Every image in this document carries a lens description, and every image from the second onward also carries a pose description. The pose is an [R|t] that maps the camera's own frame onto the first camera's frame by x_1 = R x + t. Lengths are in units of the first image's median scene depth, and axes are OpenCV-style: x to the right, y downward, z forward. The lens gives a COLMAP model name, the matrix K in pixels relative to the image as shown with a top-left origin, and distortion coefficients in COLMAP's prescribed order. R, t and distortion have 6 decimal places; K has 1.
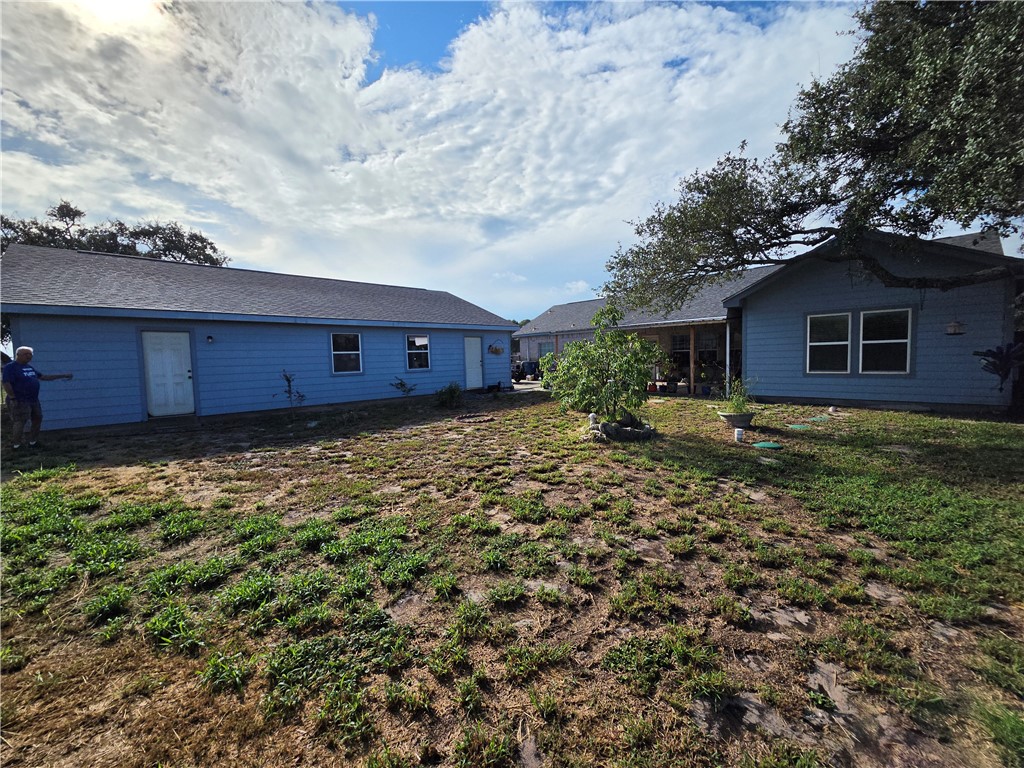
lens RADIAL K [[418.4, 0, 512.0], [0, 418.4, 384.0], [0, 0, 1]] dist [-0.001111, -0.000087]
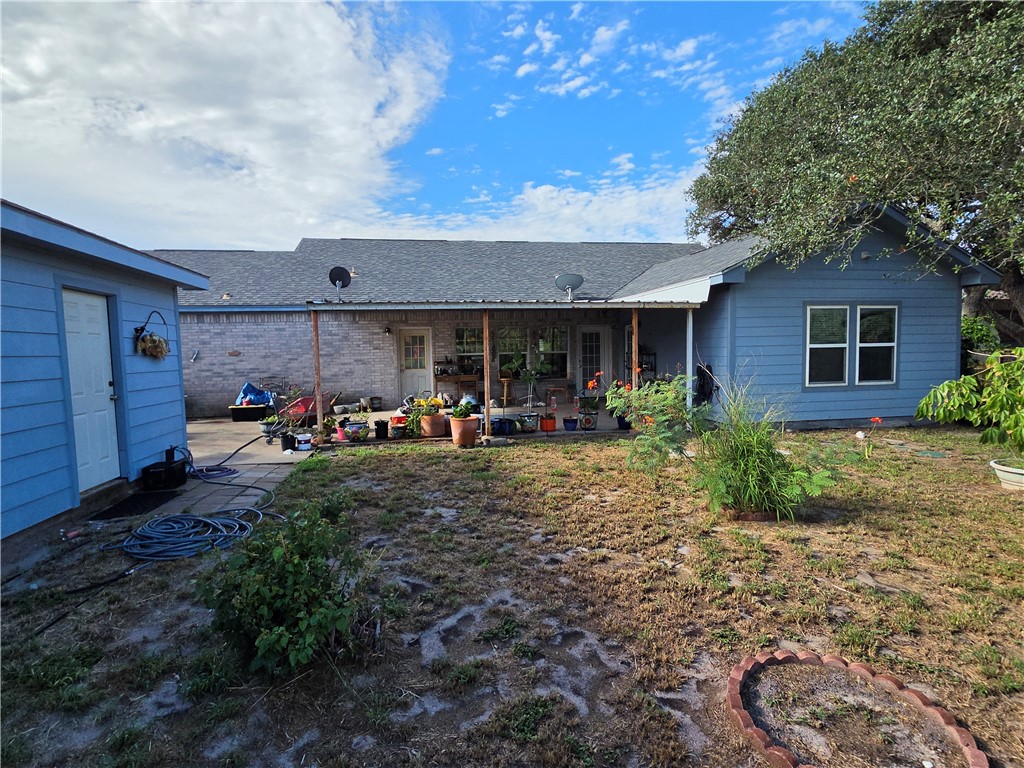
lens RADIAL K [[519.9, 0, 512.0], [0, 519.9, 384.0], [0, 0, 1]] dist [0.017549, 0.000015]
pose [[0.577820, -0.038378, 0.815261, -0.324960], [0.055018, 0.998453, 0.008008, -0.067966], [-0.814308, 0.040227, 0.579038, 0.927440]]
